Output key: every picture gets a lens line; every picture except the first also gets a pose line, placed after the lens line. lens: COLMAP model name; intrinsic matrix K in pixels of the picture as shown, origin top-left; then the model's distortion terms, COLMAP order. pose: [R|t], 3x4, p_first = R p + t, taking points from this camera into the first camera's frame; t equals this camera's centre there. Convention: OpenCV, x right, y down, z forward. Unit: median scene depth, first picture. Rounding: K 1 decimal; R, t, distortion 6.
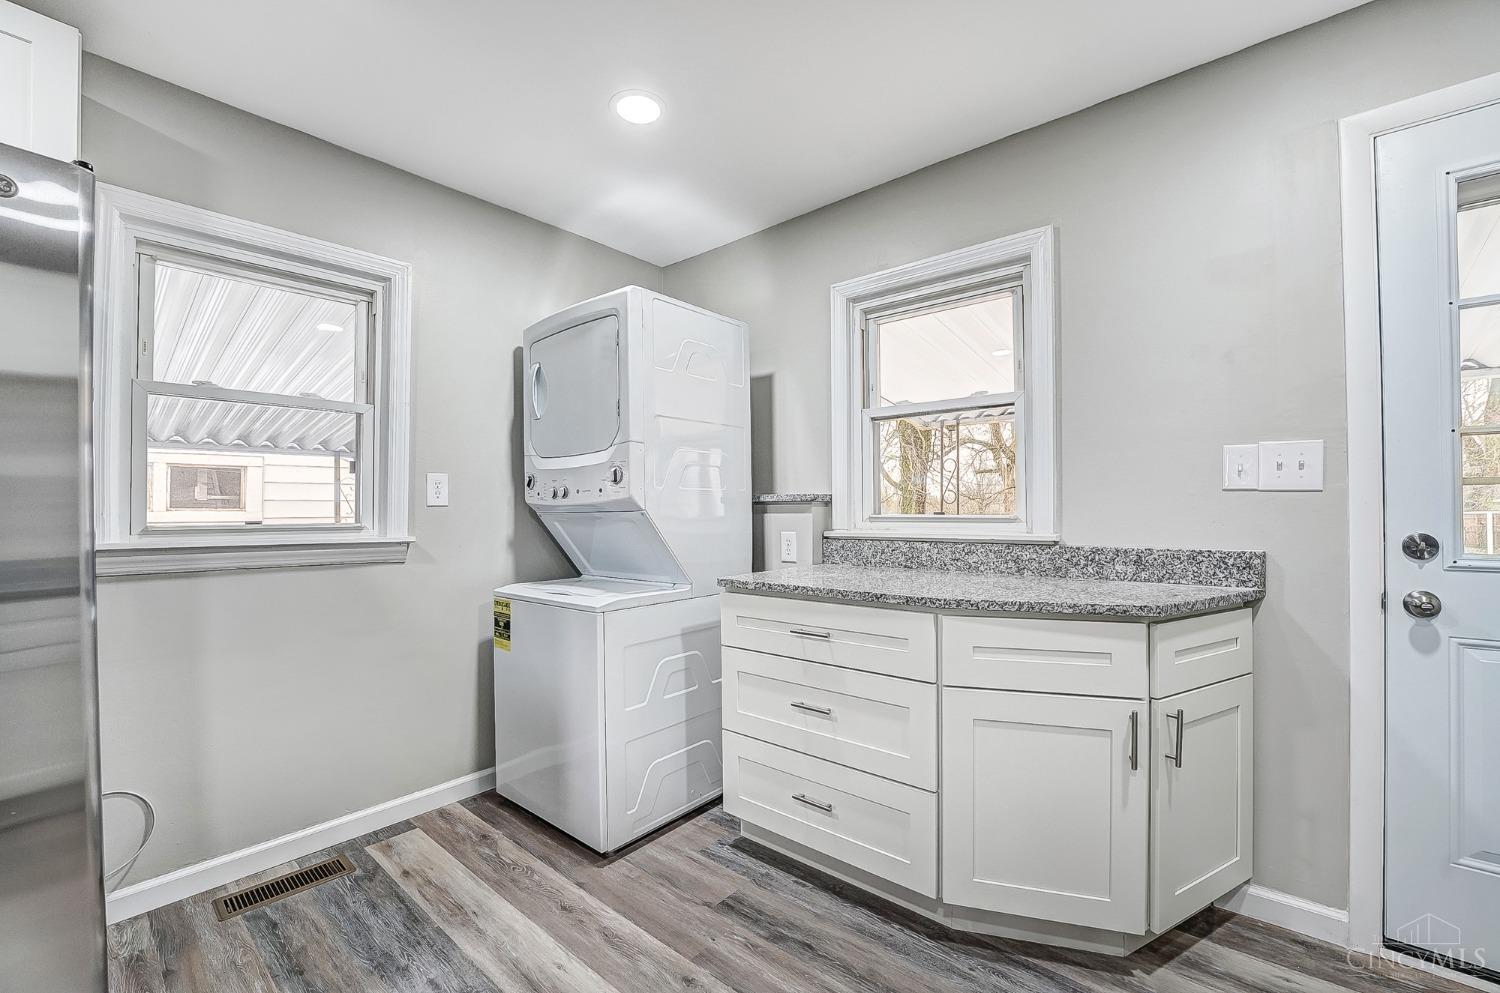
lens RADIAL K [[612.2, 0, 747.3], [0, 612.2, 505.8], [0, 0, 1]] dist [-0.025971, 0.000246]
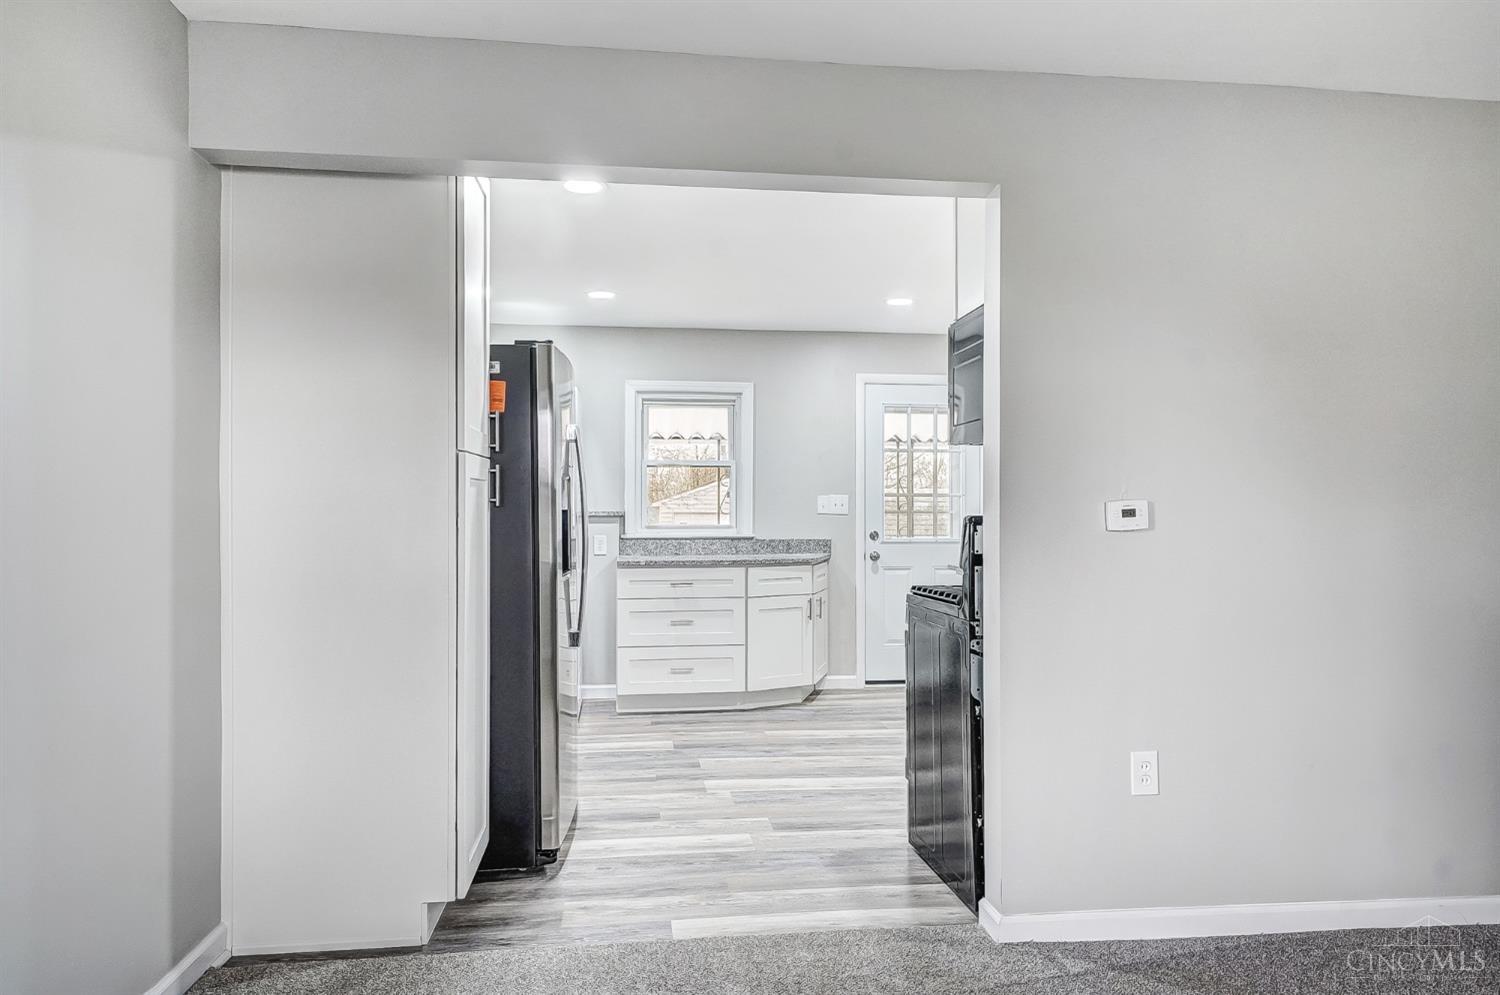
lens RADIAL K [[907.8, 0, 749.2], [0, 907.8, 501.0], [0, 0, 1]] dist [0.002558, 0.000036]
pose [[0.678713, 0.013730, 0.734275, -2.115153], [-0.008645, 0.999905, -0.010707, -0.036982], [-0.734353, 0.000919, 0.678767, -1.293639]]
